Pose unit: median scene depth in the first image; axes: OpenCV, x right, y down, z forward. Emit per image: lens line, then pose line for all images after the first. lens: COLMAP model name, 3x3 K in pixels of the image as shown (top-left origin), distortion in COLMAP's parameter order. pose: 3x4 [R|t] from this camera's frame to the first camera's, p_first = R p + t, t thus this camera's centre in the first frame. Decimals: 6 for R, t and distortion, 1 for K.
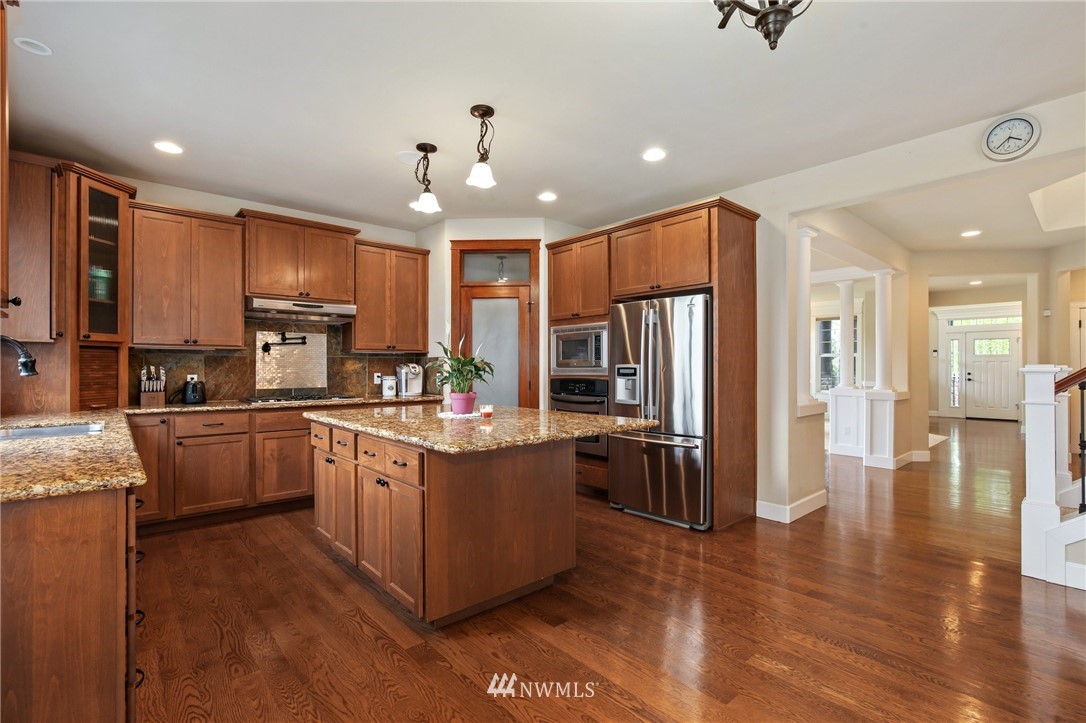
lens RADIAL K [[501.5, 0, 542.4], [0, 501.5, 367.6], [0, 0, 1]] dist [-0.012911, 0.003020]
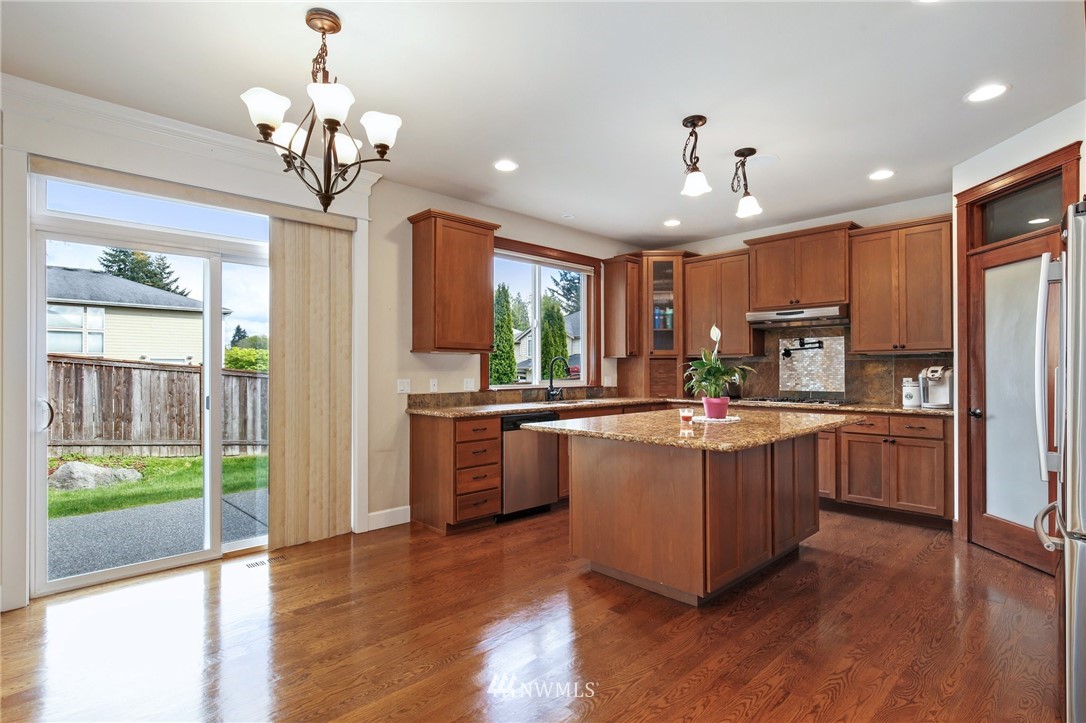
lens RADIAL K [[544.0, 0, 548.1], [0, 544.0, 365.8], [0, 0, 1]] dist [-0.004492, 0.000171]
pose [[0.048319, -0.009006, -0.998791, 0.712000], [0.002463, 0.999957, -0.008897, -0.003509], [0.998829, -0.002030, 0.048339, 0.472745]]
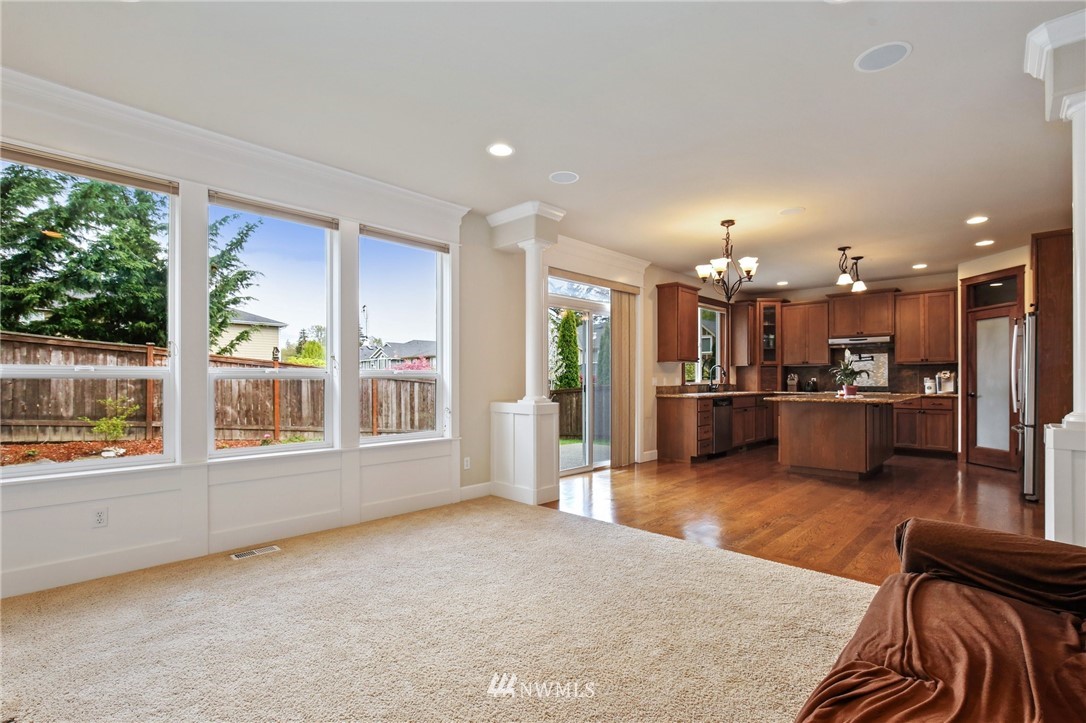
lens RADIAL K [[501.5, 0, 554.8], [0, 501.5, 378.3], [0, 0, 1]] dist [-0.012911, 0.003020]
pose [[0.092029, -0.001939, -0.995754, 1.329916], [0.001219, 0.999998, -0.001835, 0.018490], [0.995756, -0.001044, 0.092031, -0.275389]]
